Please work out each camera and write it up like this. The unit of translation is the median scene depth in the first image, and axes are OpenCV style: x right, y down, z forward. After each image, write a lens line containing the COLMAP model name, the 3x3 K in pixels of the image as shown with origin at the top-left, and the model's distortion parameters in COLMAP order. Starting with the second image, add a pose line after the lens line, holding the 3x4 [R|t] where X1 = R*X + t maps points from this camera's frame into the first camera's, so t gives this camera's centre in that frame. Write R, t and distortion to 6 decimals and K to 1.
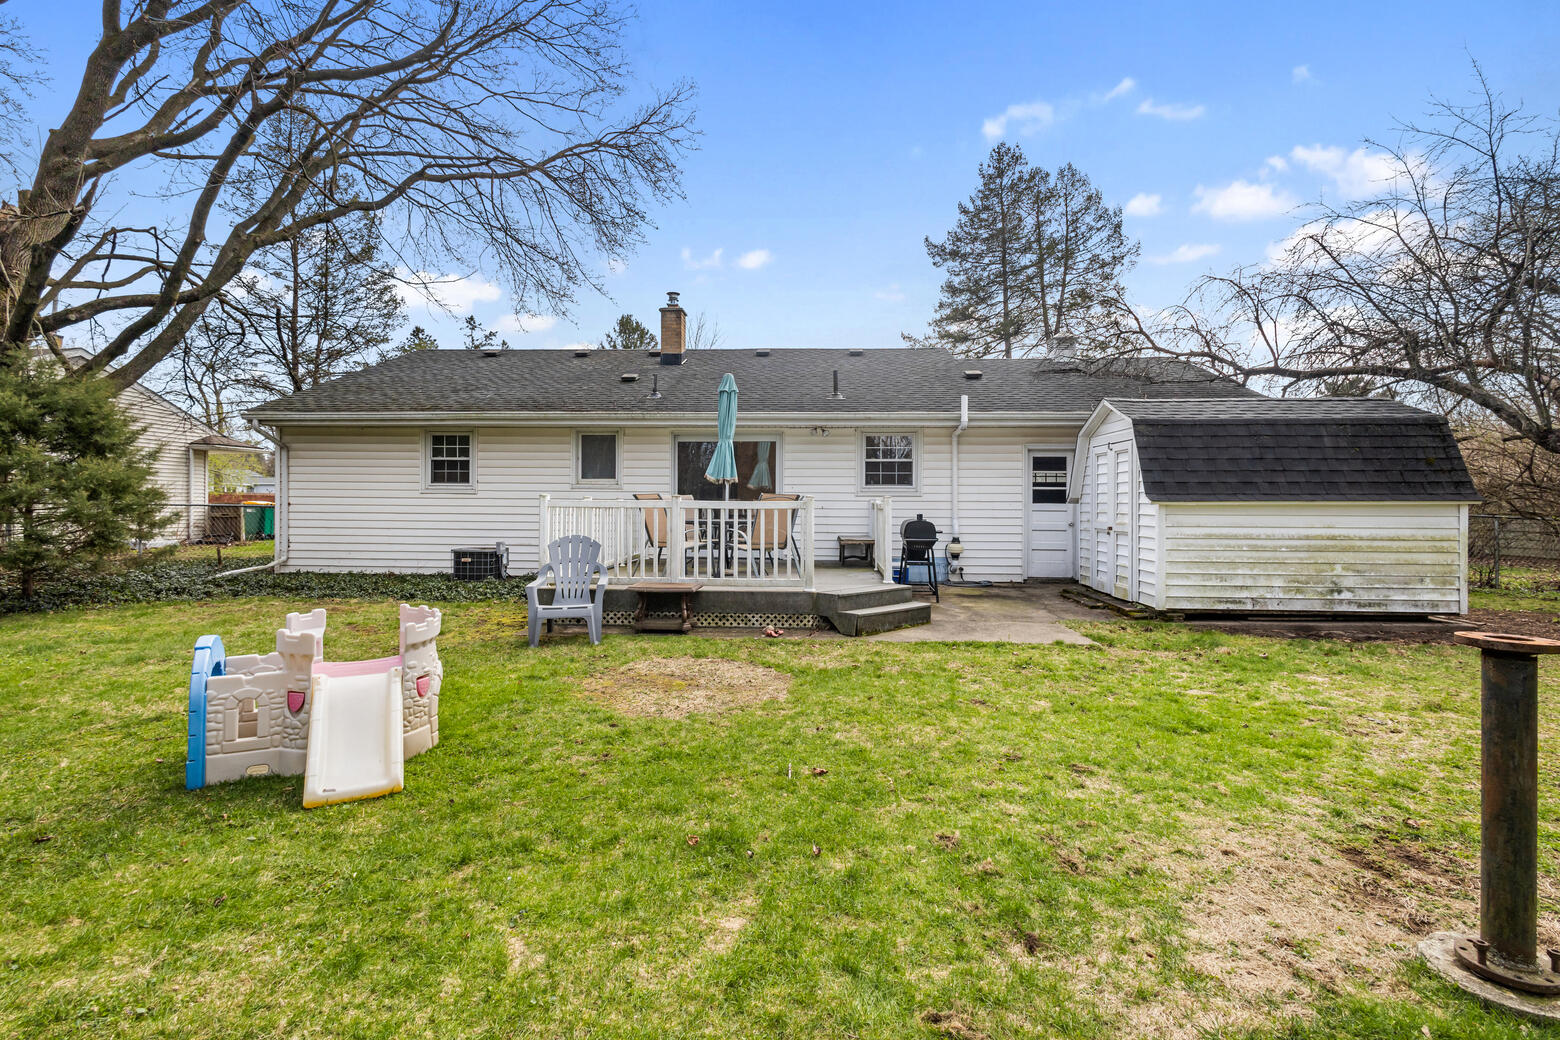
lens RADIAL K [[724.9, 0, 784.3], [0, 724.9, 506.3], [0, 0, 1]] dist [0.010667, -0.001732]
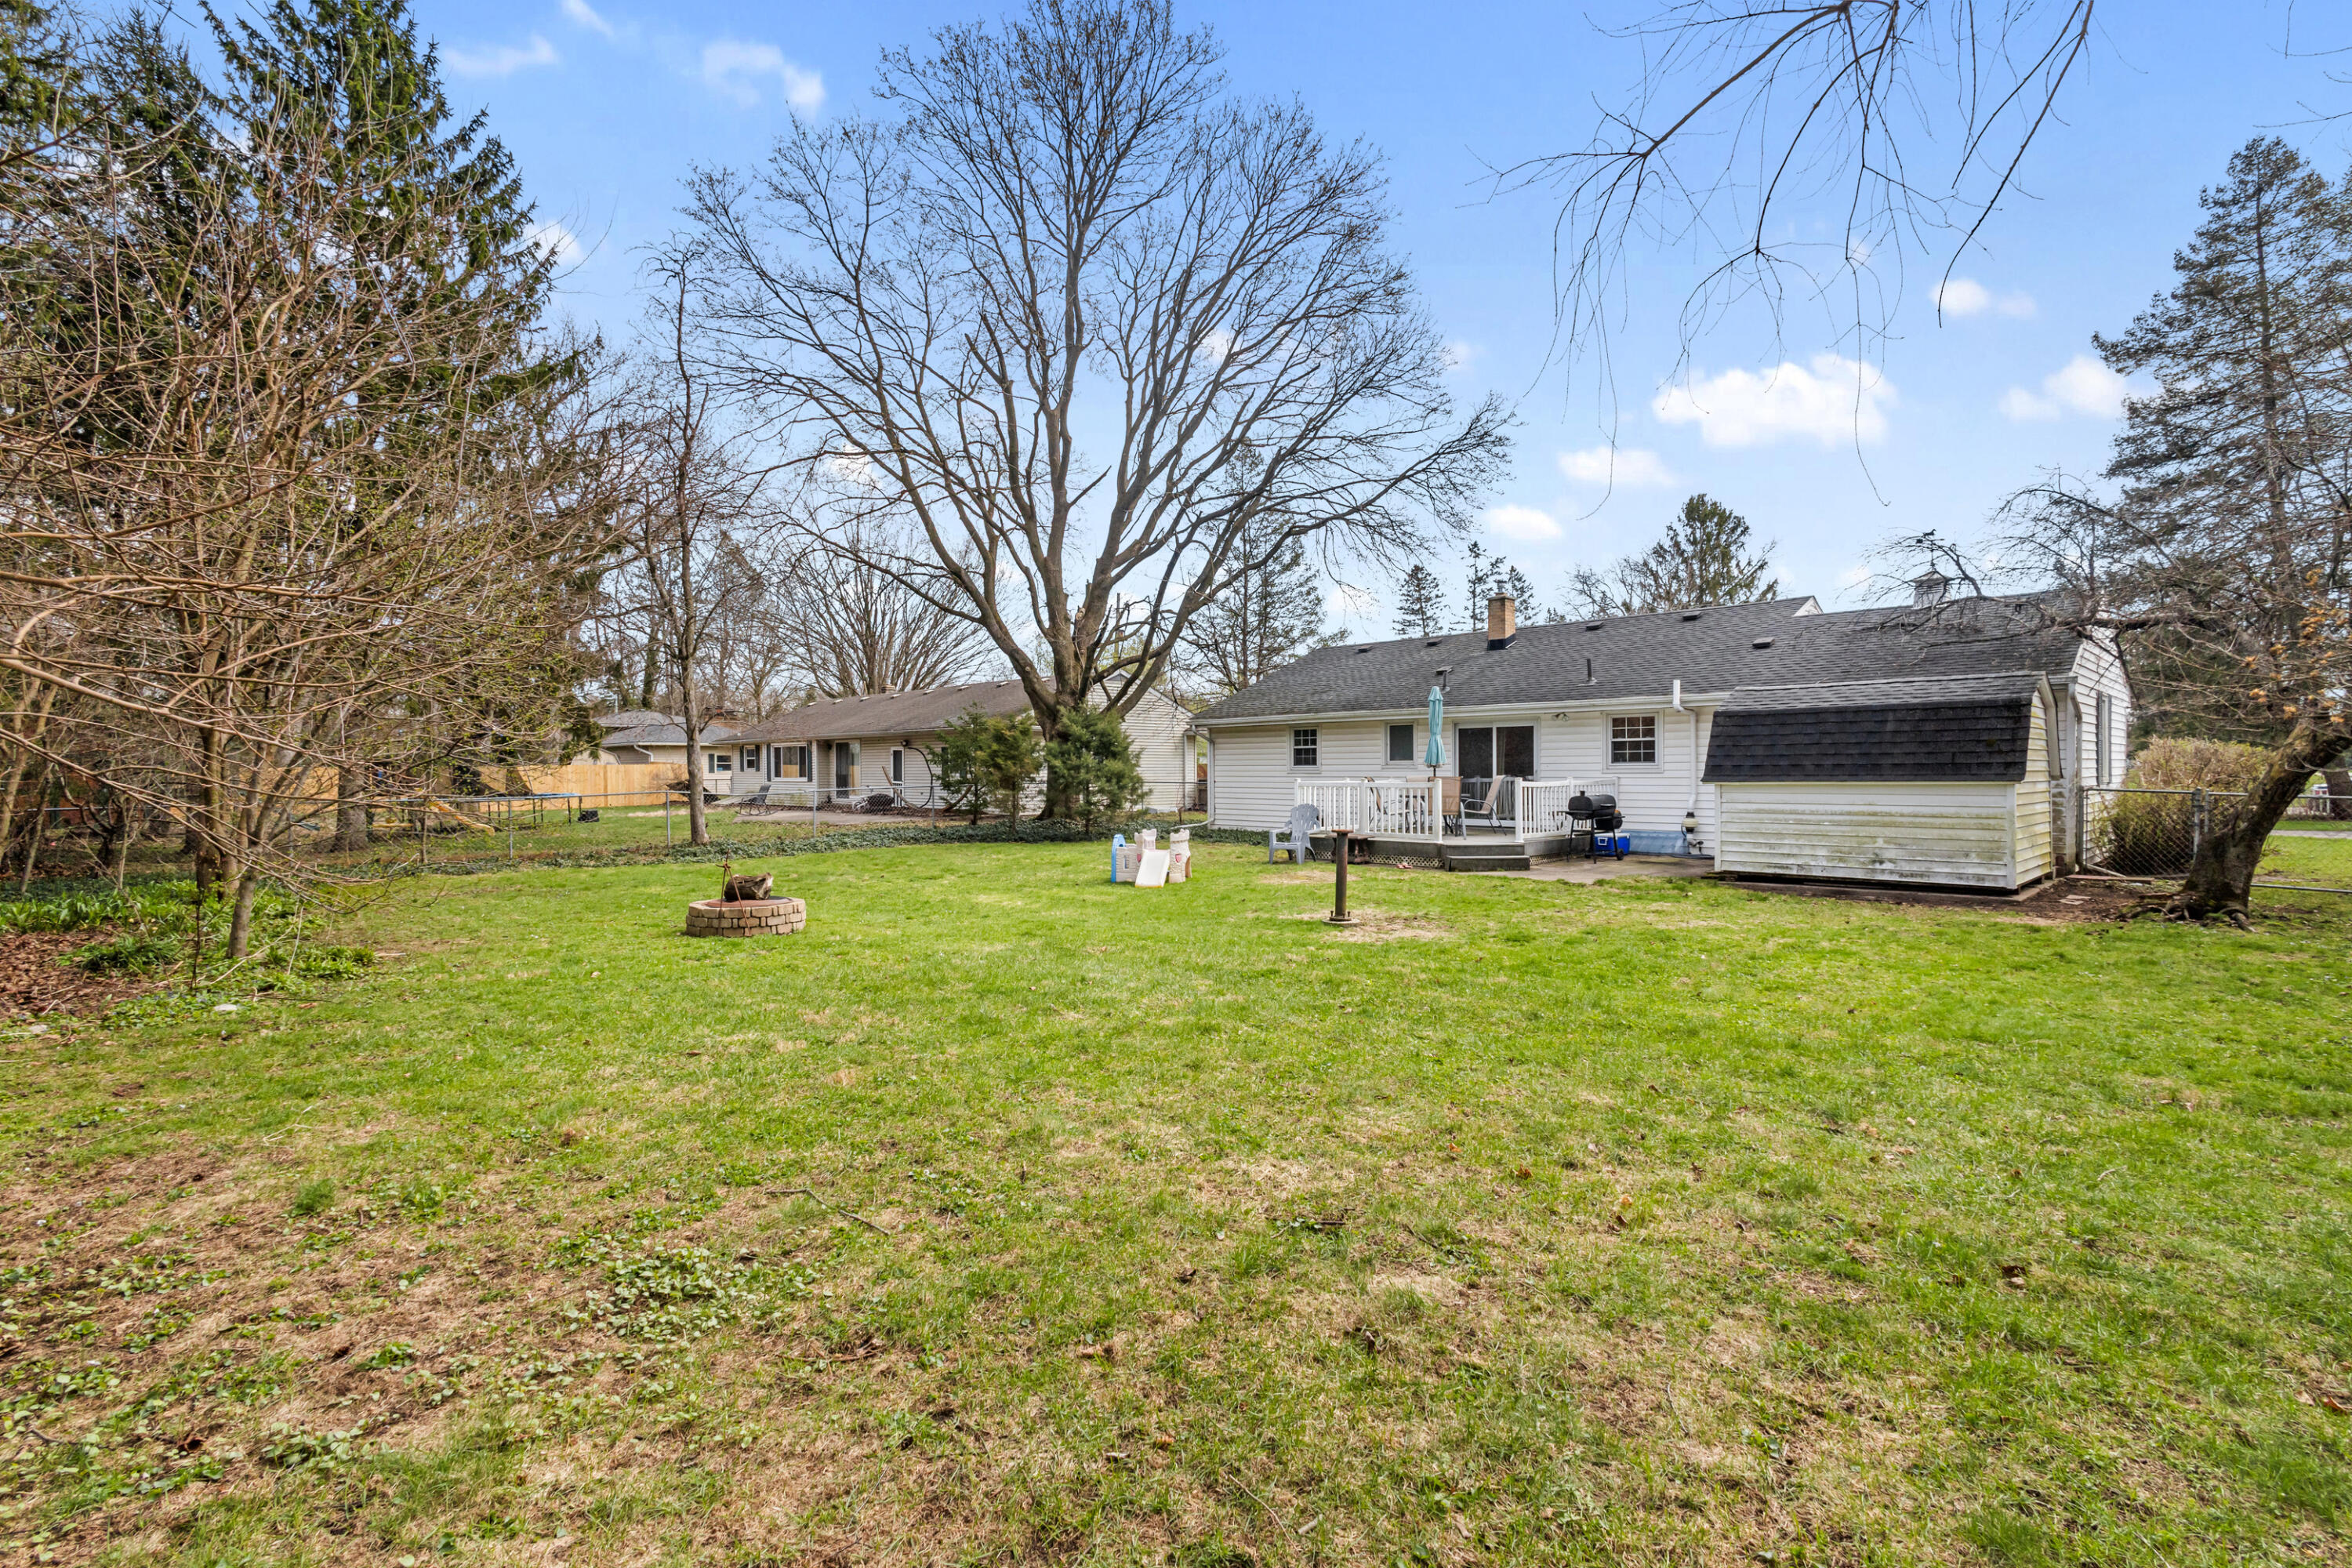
lens RADIAL K [[1092.9, 0, 1150.7], [0, 1092.9, 783.2], [0, 0, 1]] dist [0.010667, -0.001732]
pose [[0.718012, -0.002282, -0.696027, 0.757556], [0.011504, 0.999897, 0.008590, -0.020788], [0.695936, -0.014175, 0.717964, -0.658946]]
